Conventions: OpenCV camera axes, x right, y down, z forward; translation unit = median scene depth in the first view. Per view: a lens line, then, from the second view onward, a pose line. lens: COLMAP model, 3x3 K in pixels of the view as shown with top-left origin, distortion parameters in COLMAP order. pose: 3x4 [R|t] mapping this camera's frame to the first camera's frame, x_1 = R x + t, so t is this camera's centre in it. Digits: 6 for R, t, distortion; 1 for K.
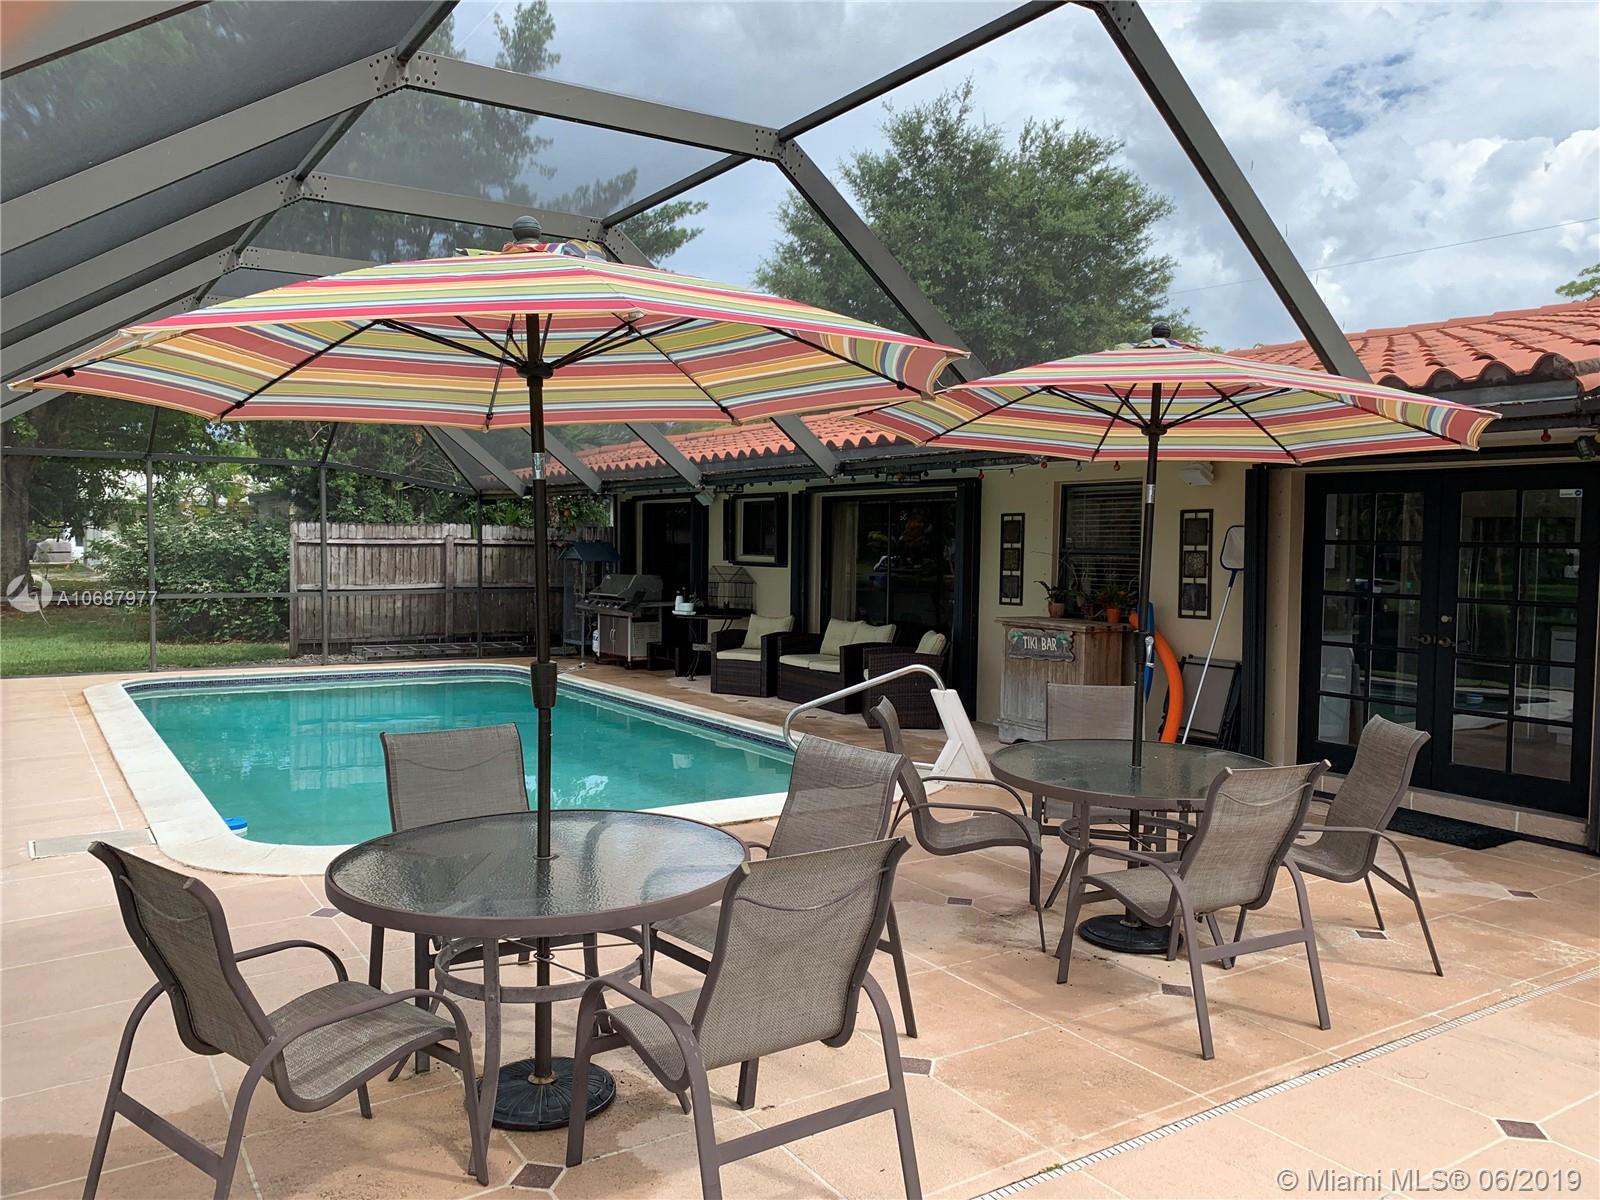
lens RADIAL K [[1219.2, 0, 811.3], [0, 1219.2, 604.1], [0, 0, 1]] dist [0.061598, -0.078212]
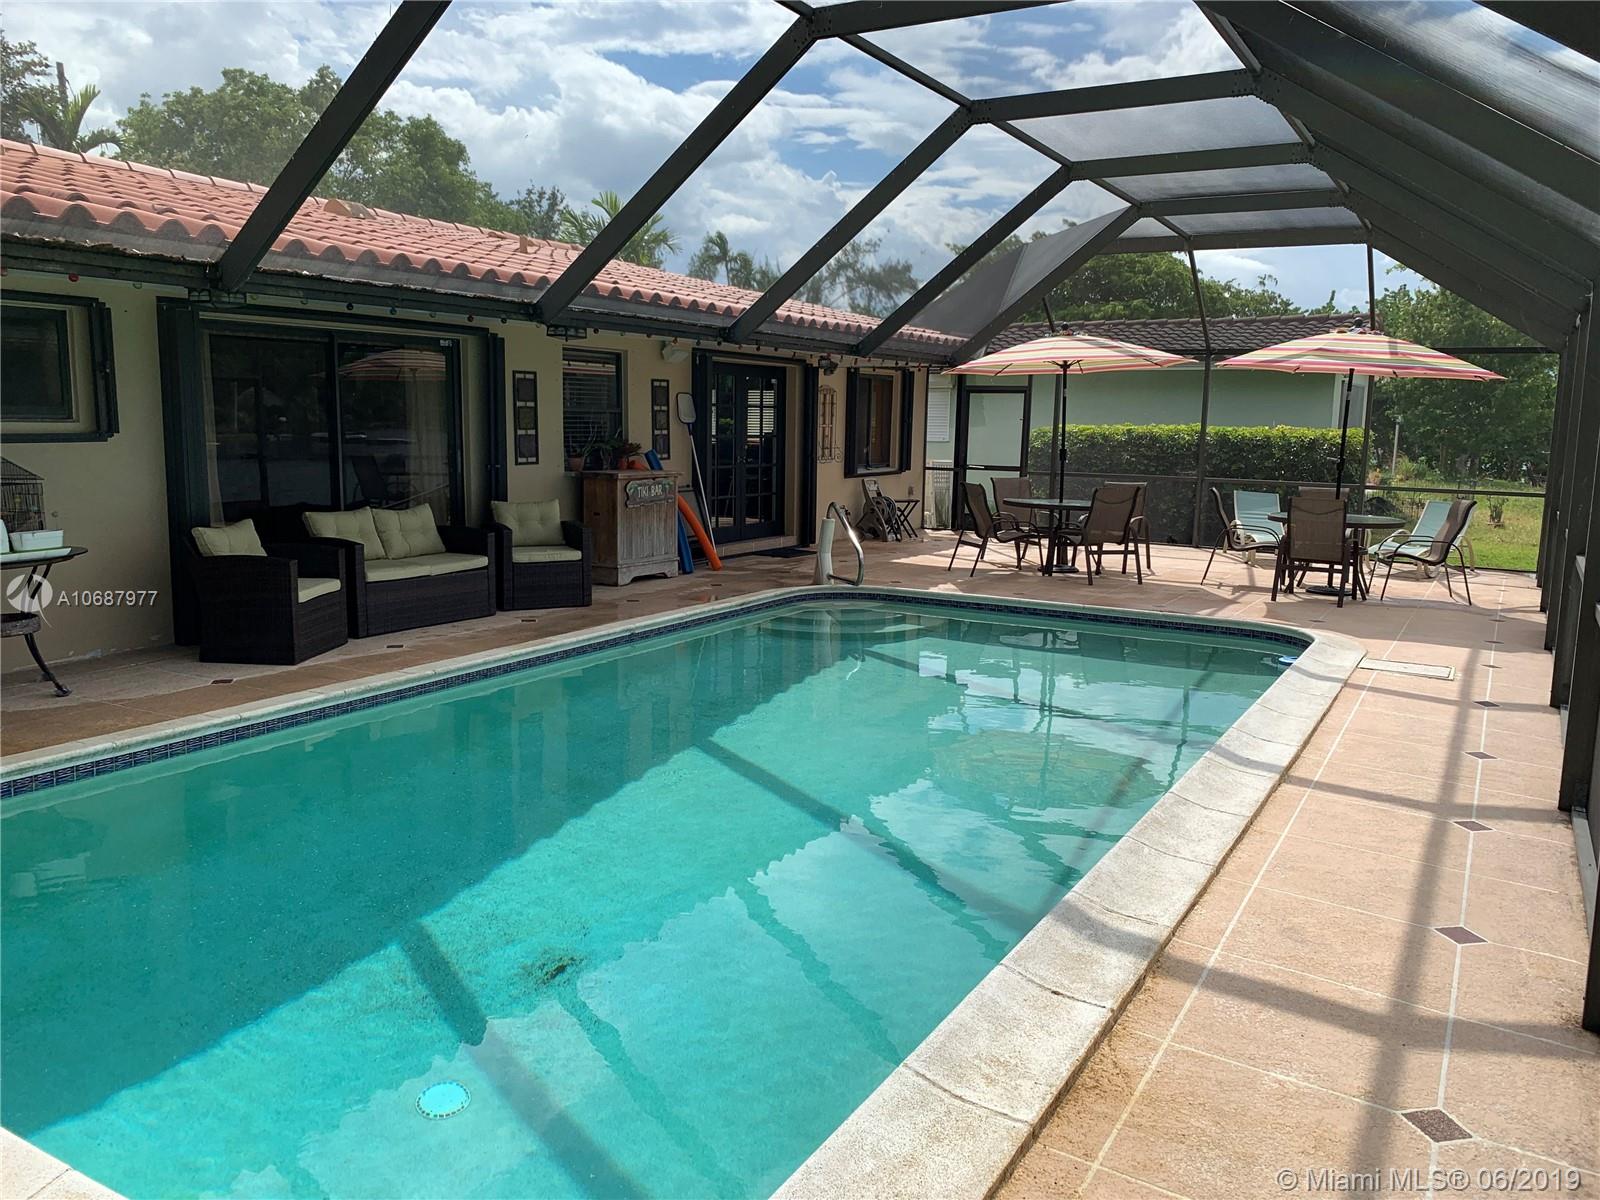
lens RADIAL K [[1219.2, 0, 811.3], [0, 1219.2, 604.1], [0, 0, 1]] dist [0.061598, -0.078212]
pose [[-0.454399, -0.163276, 0.875707, -0.545113], [0.014574, 0.981564, 0.190575, -0.048625], [-0.890679, 0.099360, -0.443642, 0.813635]]
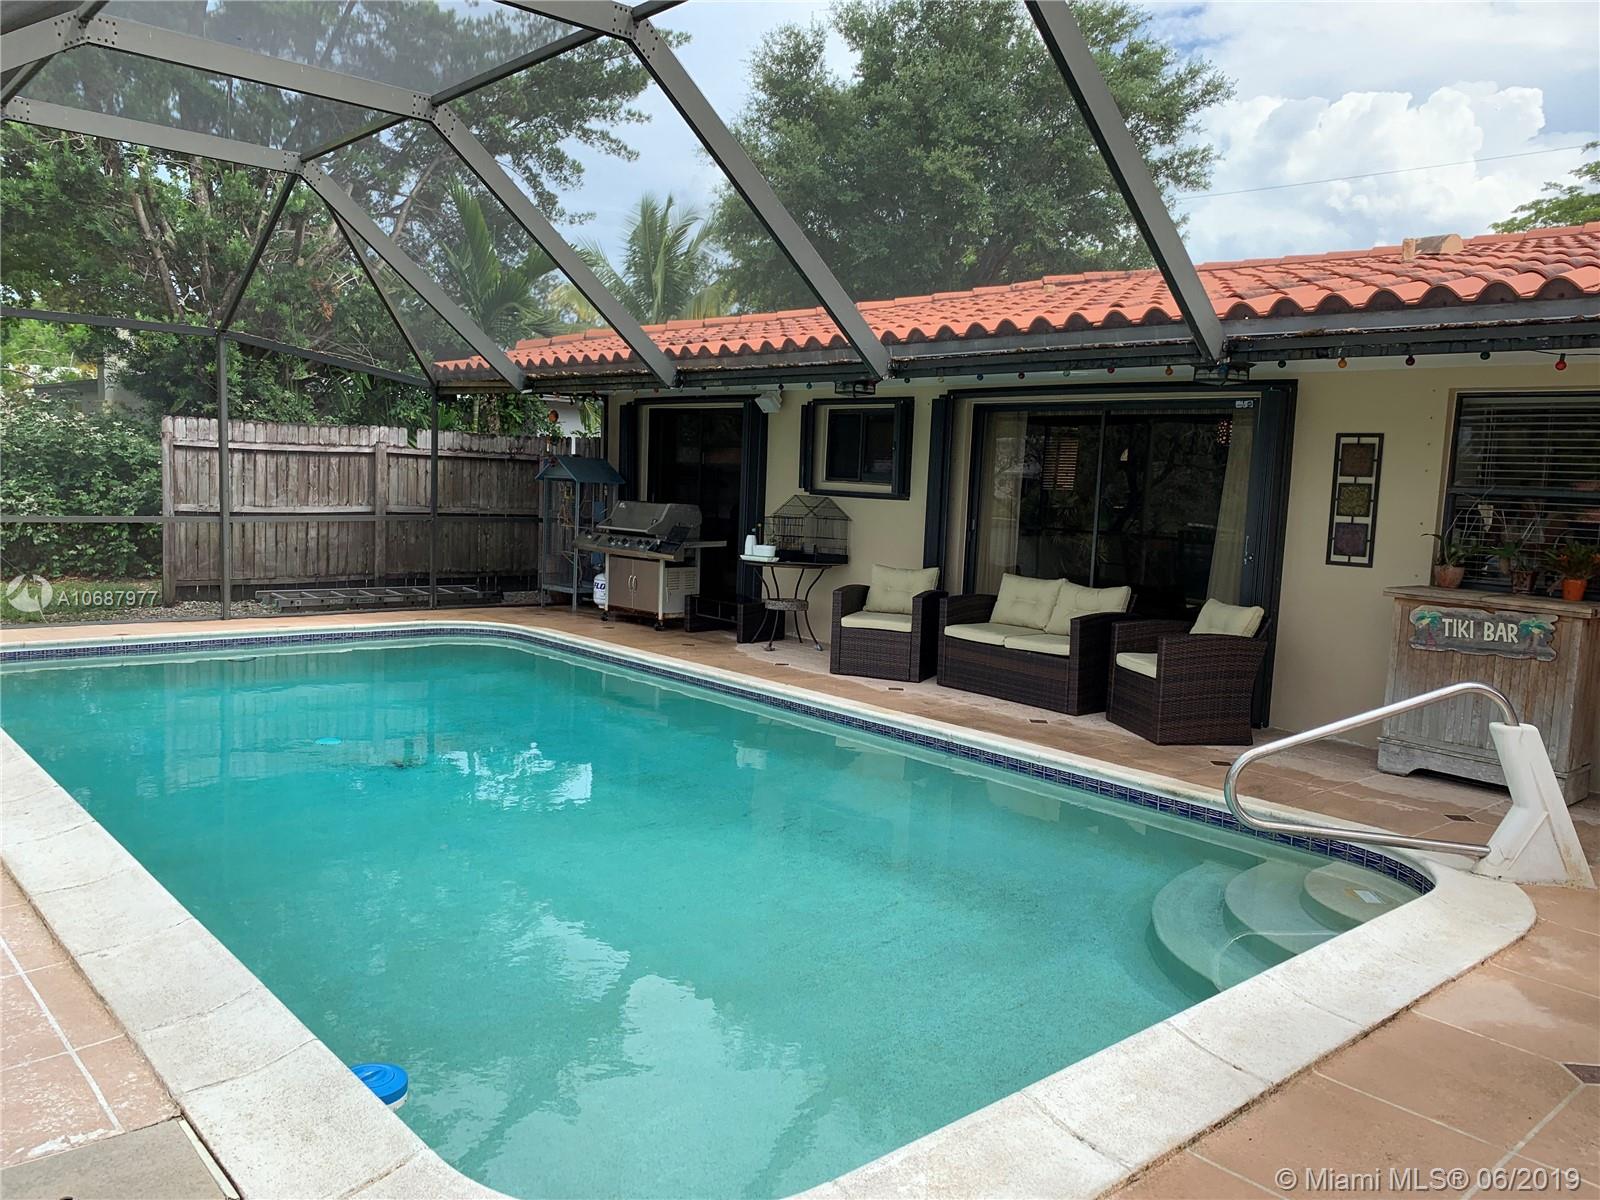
lens RADIAL K [[1219.2, 0, 811.3], [0, 1219.2, 604.1], [0, 0, 1]] dist [0.061598, -0.078212]
pose [[0.987984, 0.011657, 0.154116, -0.160710], [-0.021097, 0.997990, 0.059761, -0.008466], [-0.153109, -0.062295, 0.986244, 0.231331]]
